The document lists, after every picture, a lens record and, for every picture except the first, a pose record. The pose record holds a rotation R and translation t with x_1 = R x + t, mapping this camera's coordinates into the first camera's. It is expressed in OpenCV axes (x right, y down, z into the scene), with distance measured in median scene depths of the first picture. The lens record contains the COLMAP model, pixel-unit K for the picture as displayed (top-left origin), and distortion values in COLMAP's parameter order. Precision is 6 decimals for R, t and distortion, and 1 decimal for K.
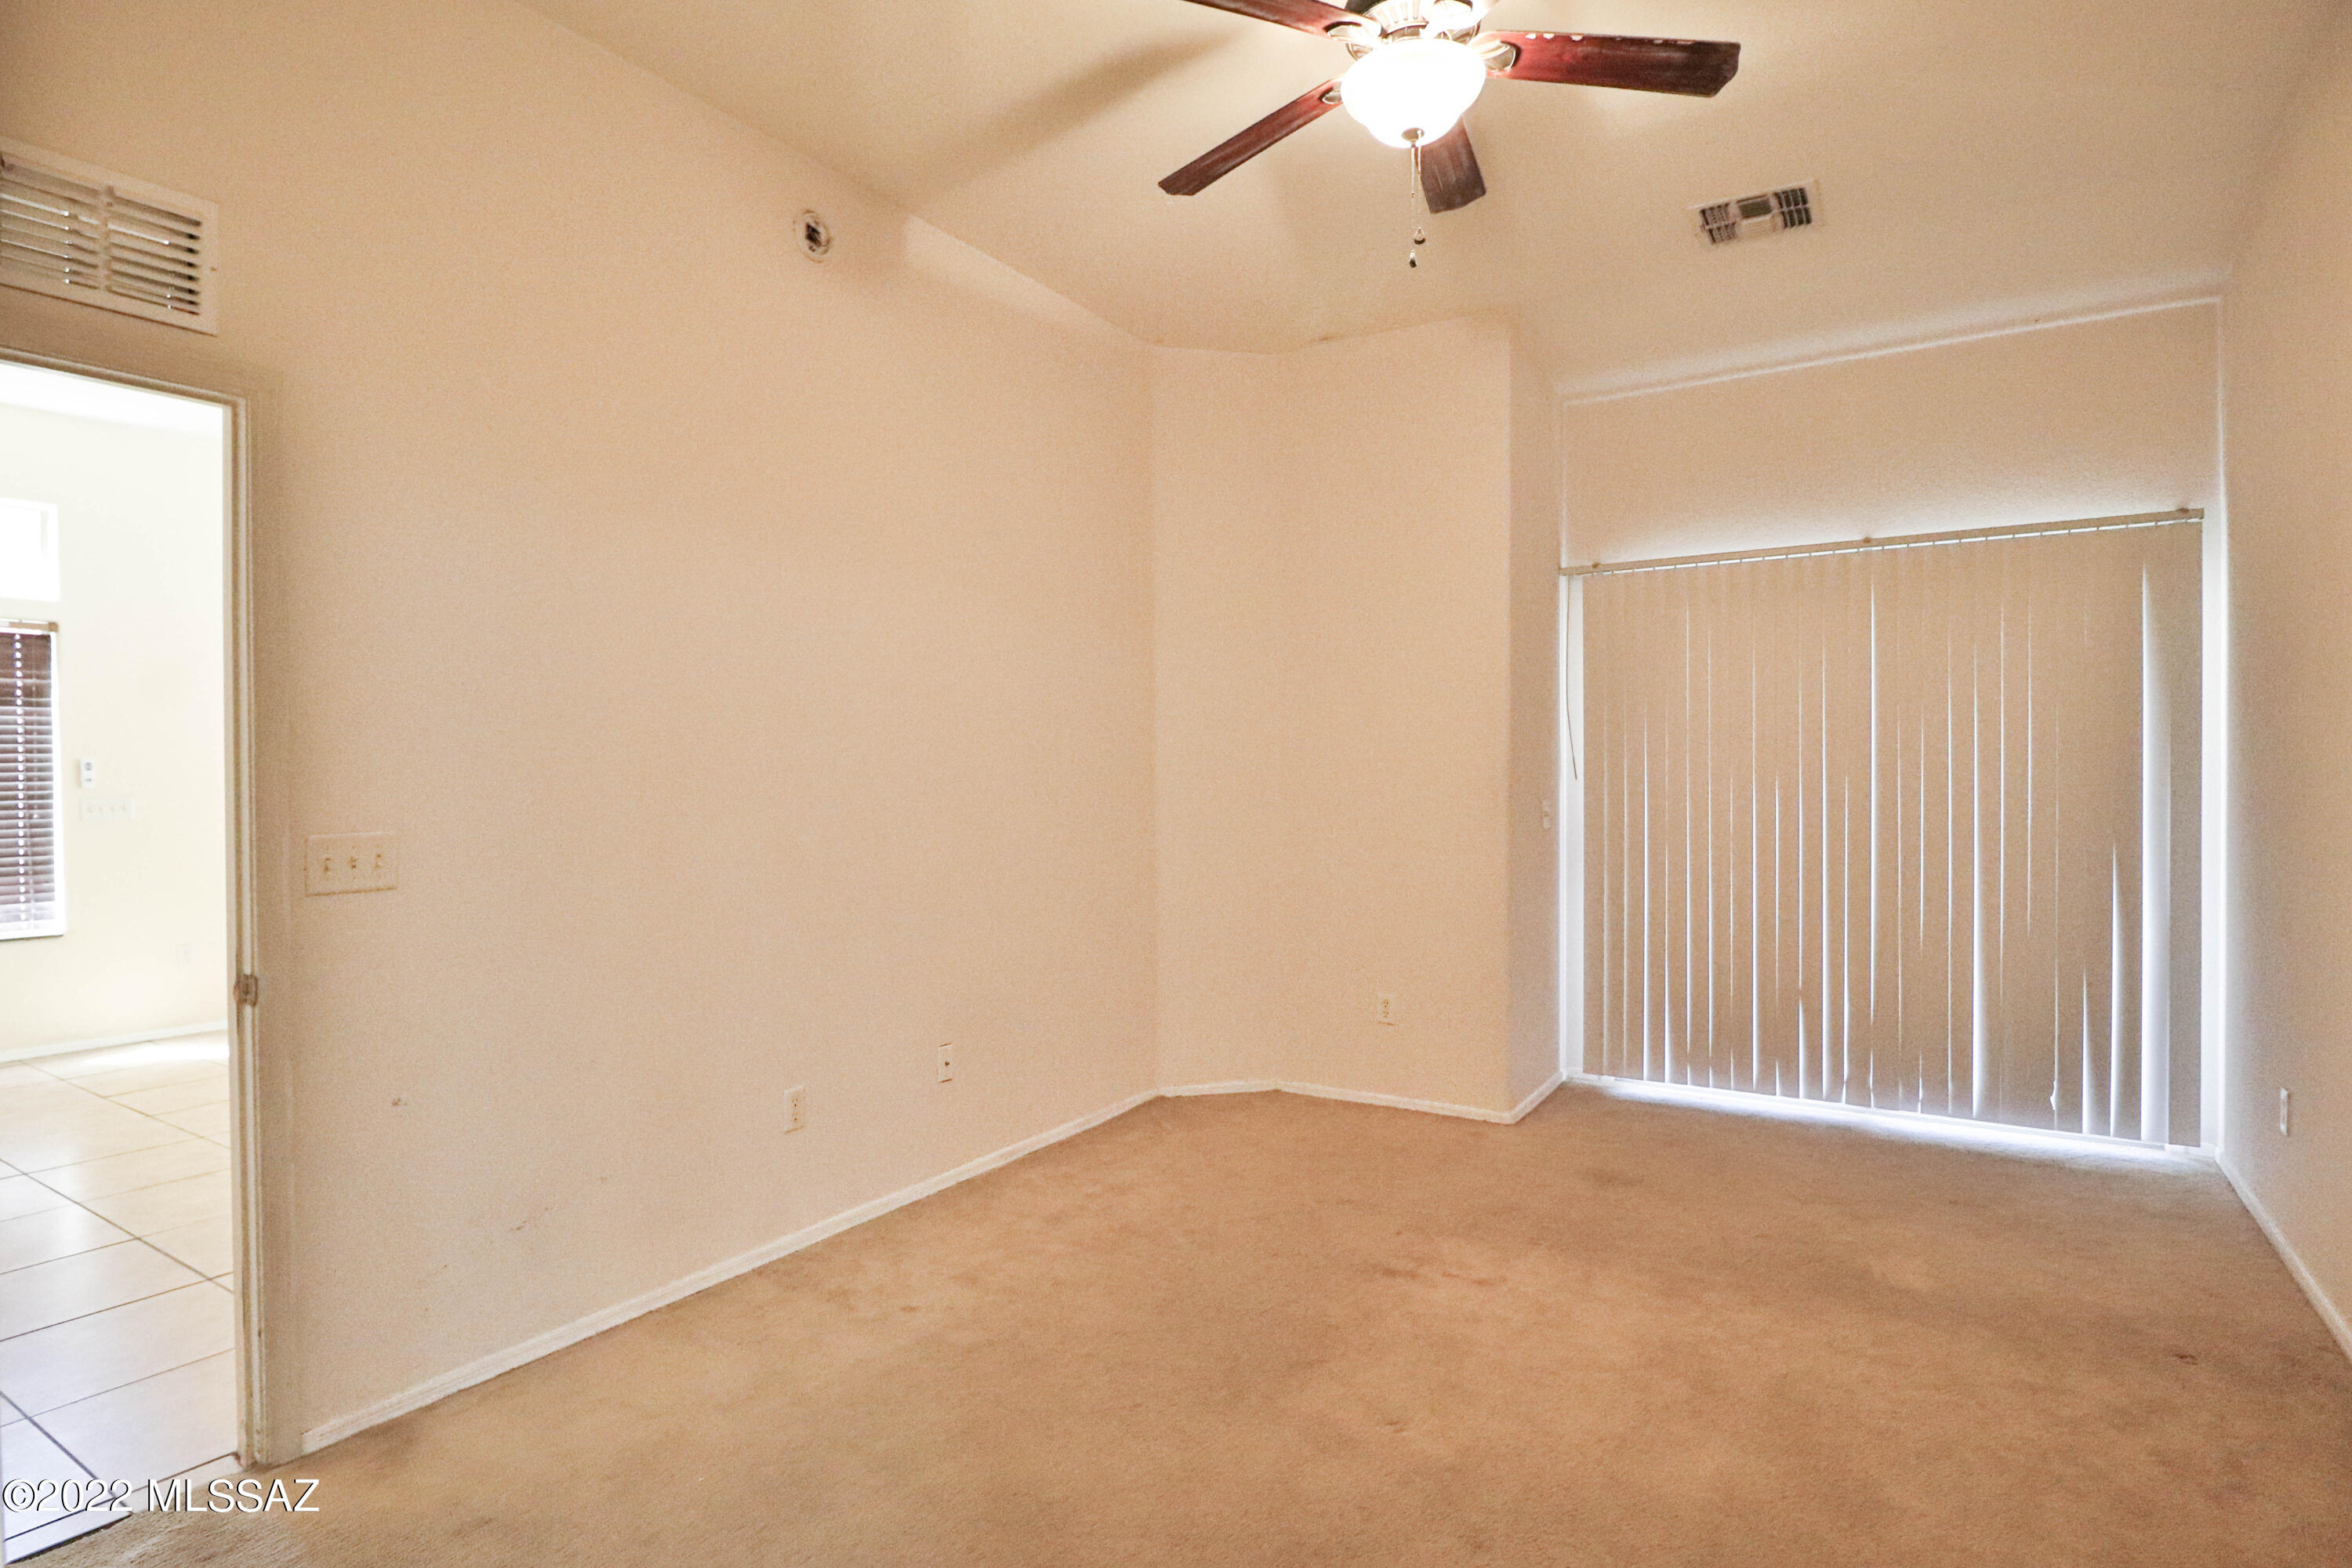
lens RADIAL K [[1211.9, 0, 1157.5], [0, 1211.9, 781.2], [0, 0, 1]] dist [0.000727, -0.015348]
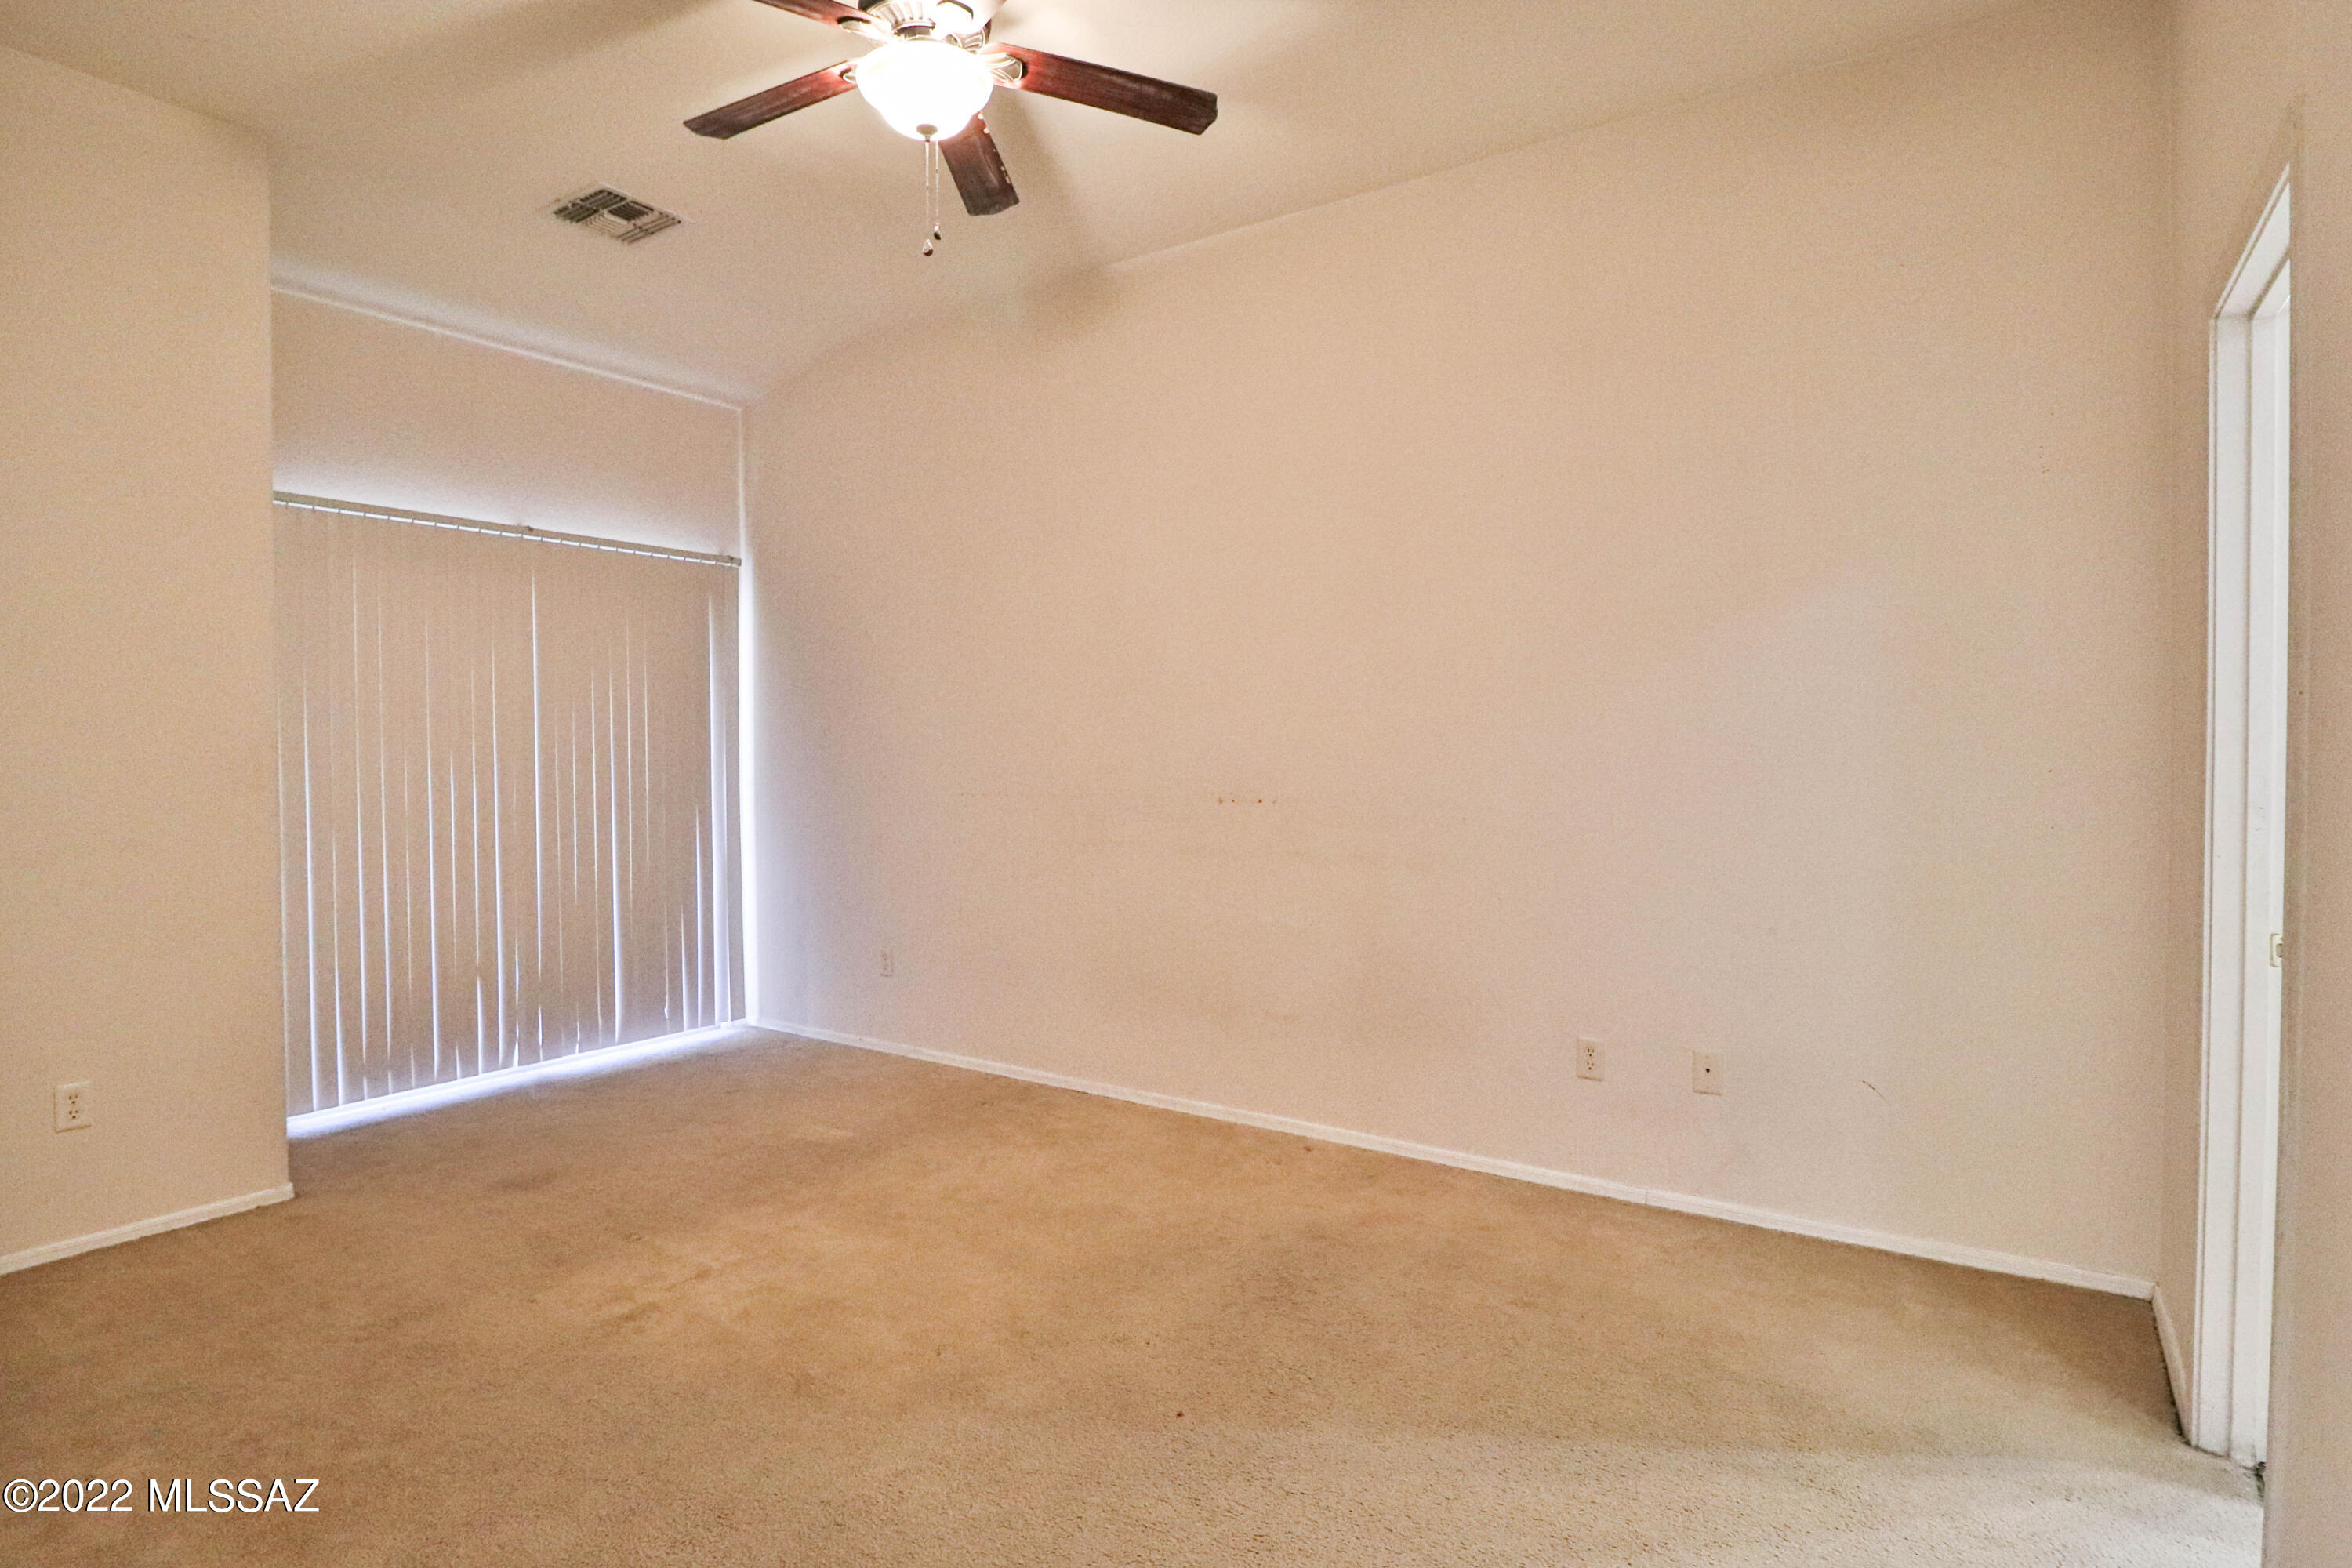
lens RADIAL K [[1211.9, 0, 1157.5], [0, 1211.9, 781.2], [0, 0, 1]] dist [0.000727, -0.015348]
pose [[0.036948, -0.019372, 0.999129, -0.491127], [0.013944, 0.999725, 0.018868, 0.009666], [-0.999220, 0.013235, 0.037208, 0.445364]]
